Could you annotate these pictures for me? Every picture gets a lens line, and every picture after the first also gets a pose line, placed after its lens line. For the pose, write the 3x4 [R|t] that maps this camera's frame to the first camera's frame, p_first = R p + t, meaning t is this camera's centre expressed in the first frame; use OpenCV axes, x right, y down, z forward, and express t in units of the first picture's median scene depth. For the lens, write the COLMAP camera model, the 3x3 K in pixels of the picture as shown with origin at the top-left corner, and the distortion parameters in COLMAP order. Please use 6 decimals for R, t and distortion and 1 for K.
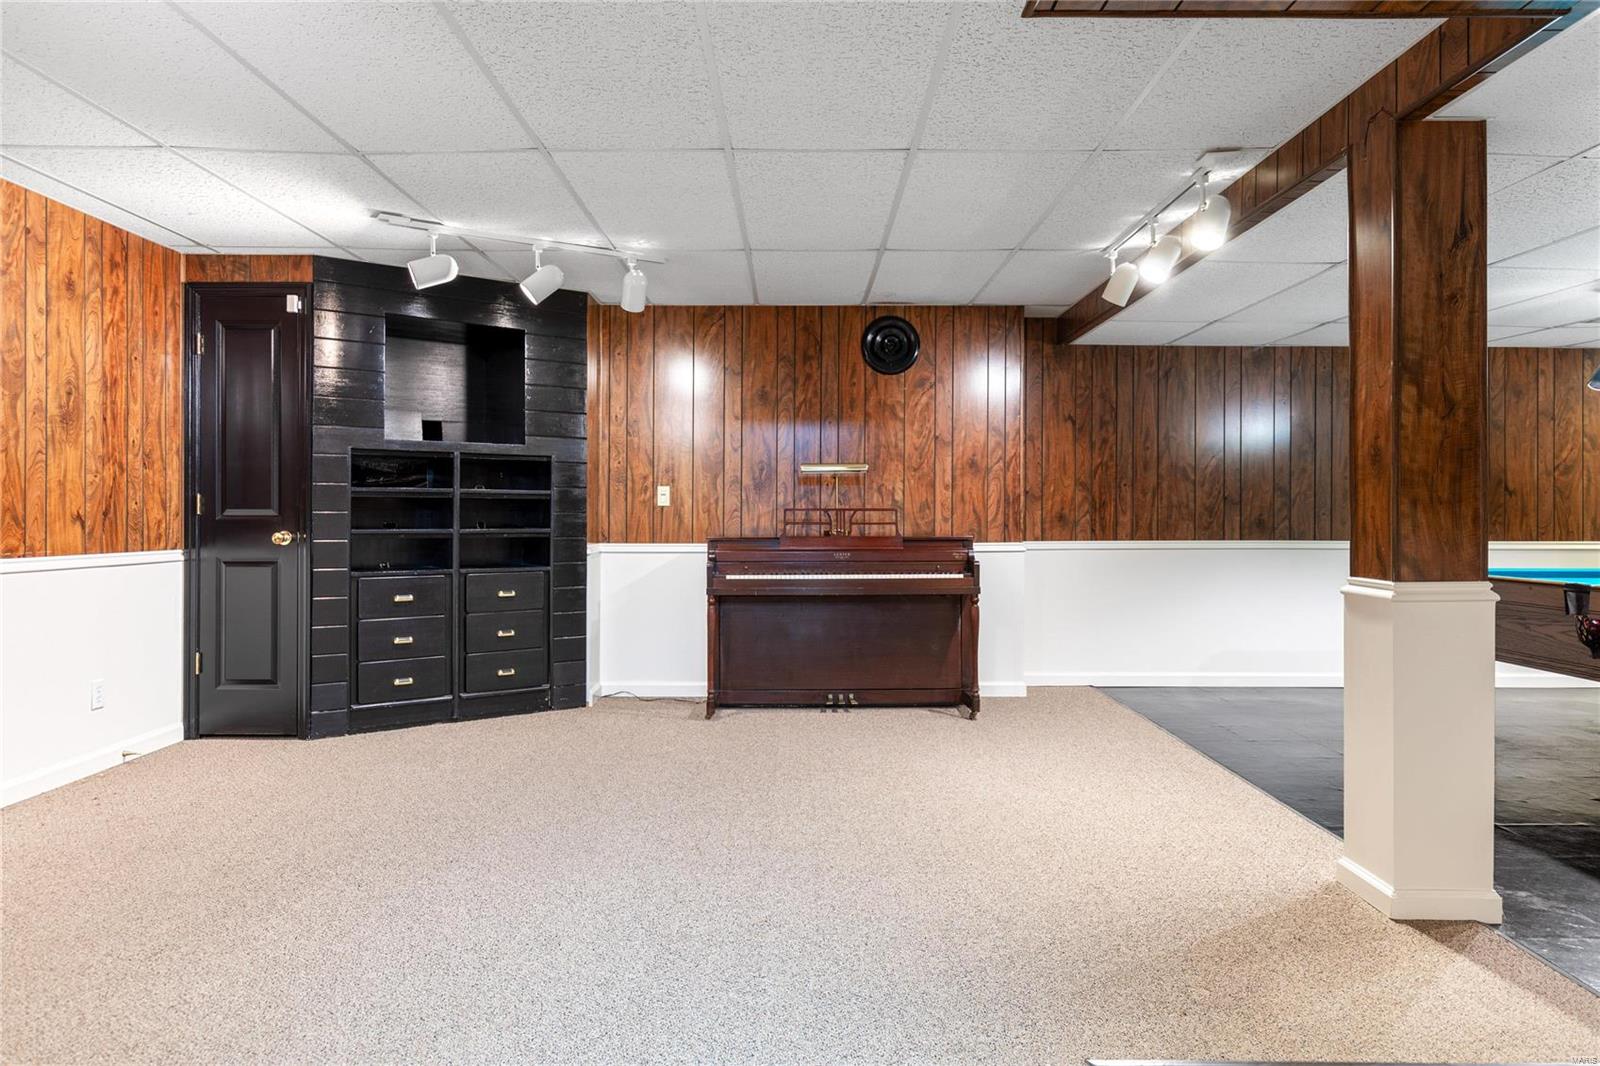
lens RADIAL K [[978.5, 0, 800.4], [0, 978.5, 516.0], [0, 0, 1]] dist [0.000280, -0.001478]
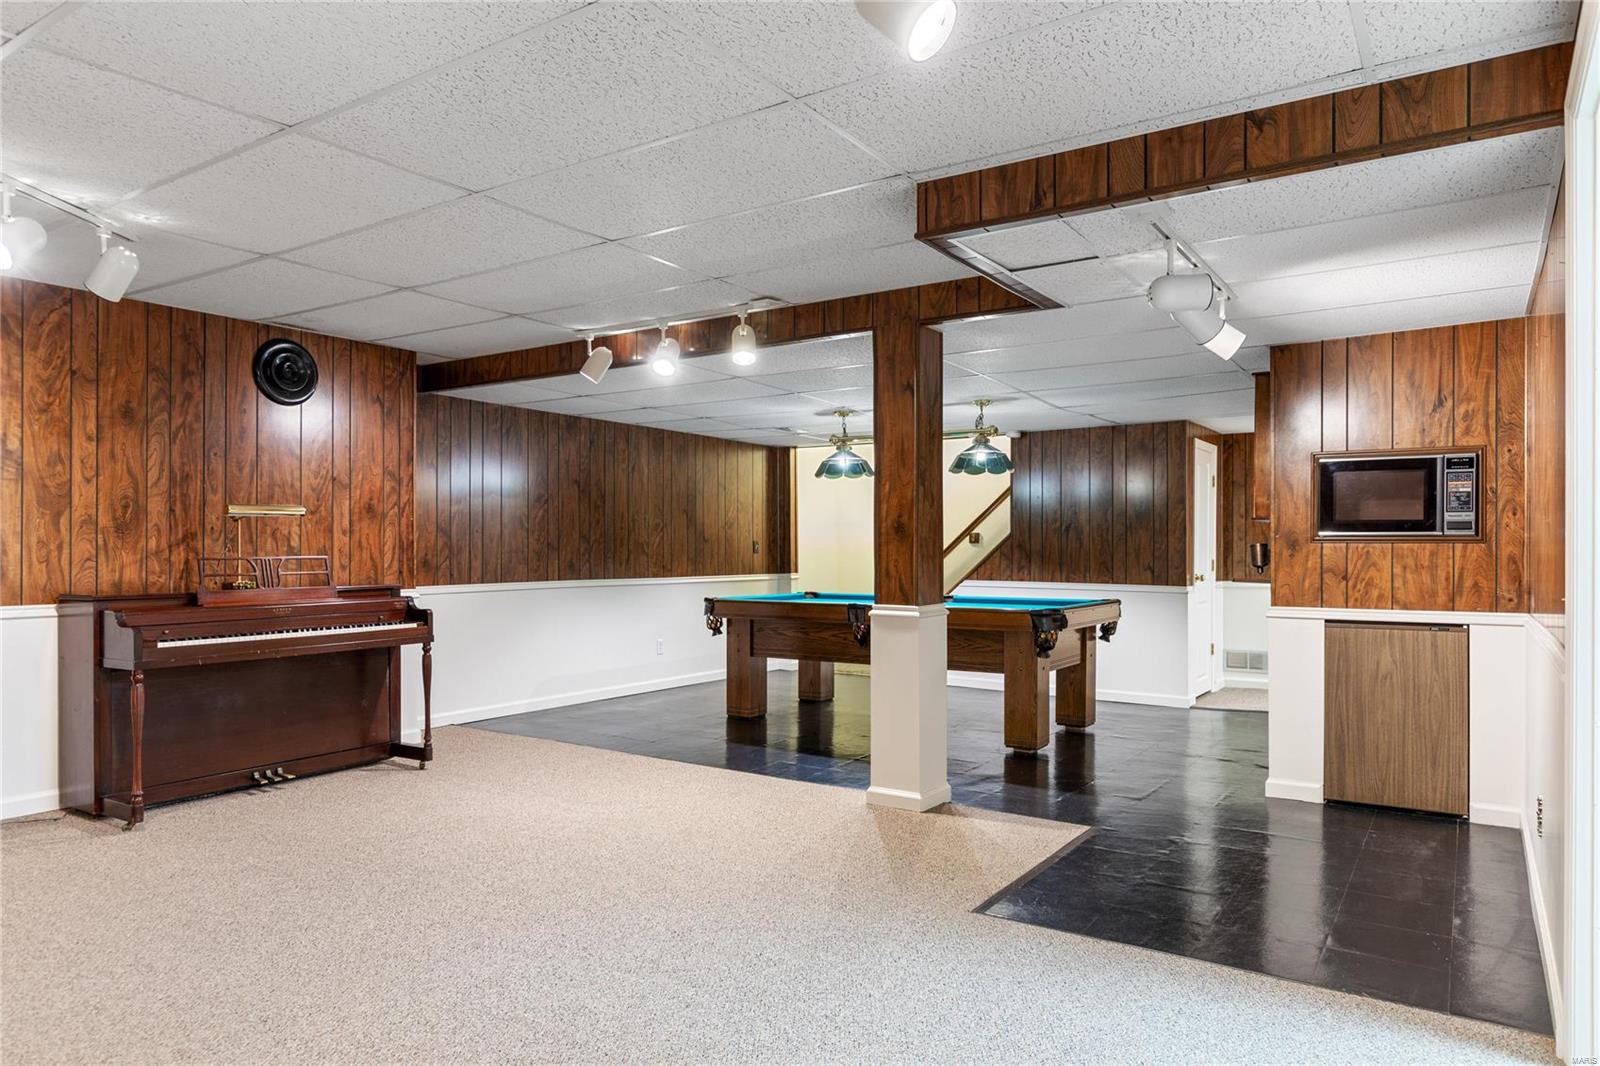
lens RADIAL K [[1024.2, 0, 779.4], [0, 1024.2, 550.8], [0, 0, 1]] dist [0.000596, 0.000589]
pose [[0.563191, -0.002319, 0.826323, -0.425783], [0.001676, 0.999997, 0.001664, -0.012950], [-0.826325, 0.000448, 0.563193, 0.104230]]
